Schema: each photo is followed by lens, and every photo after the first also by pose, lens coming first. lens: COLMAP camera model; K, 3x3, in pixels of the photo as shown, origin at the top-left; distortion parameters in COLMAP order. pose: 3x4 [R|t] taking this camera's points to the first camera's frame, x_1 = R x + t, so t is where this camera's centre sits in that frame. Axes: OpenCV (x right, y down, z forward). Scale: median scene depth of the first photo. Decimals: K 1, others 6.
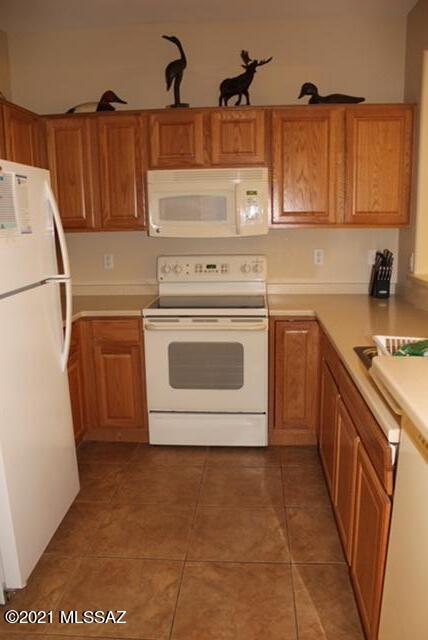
lens RADIAL K [[513.9, 0, 214.0], [0, 513.9, 320.0], [0, 0, 1]] dist [-0.114918, 0.004129]
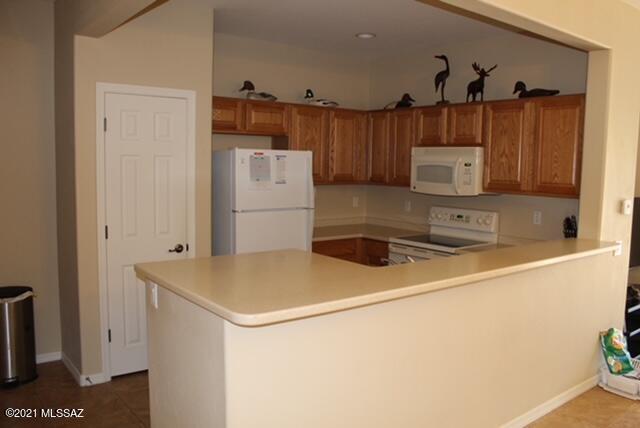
lens RADIAL K [[539.6, 0, 320.0], [0, 539.6, 214.0], [0, 0, 1]] dist [-0.191300, 0.003333]
pose [[0.669176, 0.097502, -0.736679, 0.859242], [-0.177198, 0.983694, -0.030766, -0.003608], [0.721668, 0.151126, 0.675542, -0.230007]]
